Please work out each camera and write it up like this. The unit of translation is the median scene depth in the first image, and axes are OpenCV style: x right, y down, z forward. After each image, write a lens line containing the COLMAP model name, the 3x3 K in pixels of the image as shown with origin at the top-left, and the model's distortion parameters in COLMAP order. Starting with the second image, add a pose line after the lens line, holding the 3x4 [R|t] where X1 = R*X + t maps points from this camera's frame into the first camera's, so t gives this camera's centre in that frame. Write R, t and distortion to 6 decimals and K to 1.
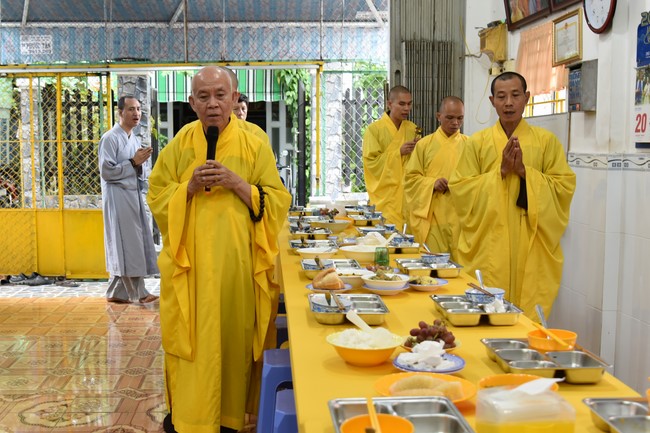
lens RADIAL K [[831.2, 0, 260.3], [0, 831.2, 215.6], [0, 0, 1]] dist [-0.003005, 0.072599]
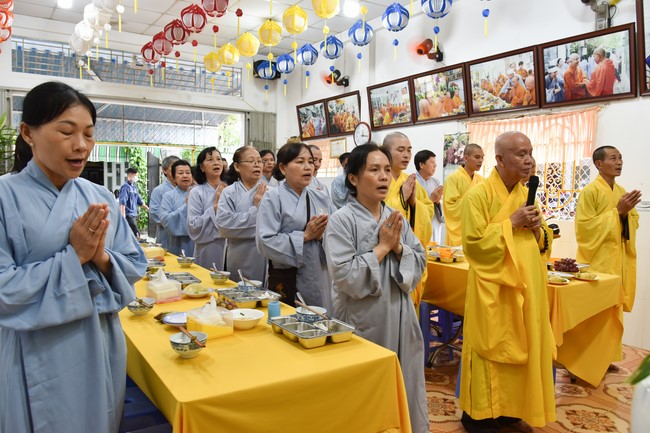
lens RADIAL K [[457.3, 0, 325.0], [0, 457.3, 216.5], [0, 0, 1]] dist [-0.001248, 0.000826]
pose [[0.856083, -0.018620, 0.516502, -0.286687], [0.030161, 0.999448, -0.013959, 0.011557], [-0.515957, 0.027528, 0.856172, -0.127231]]
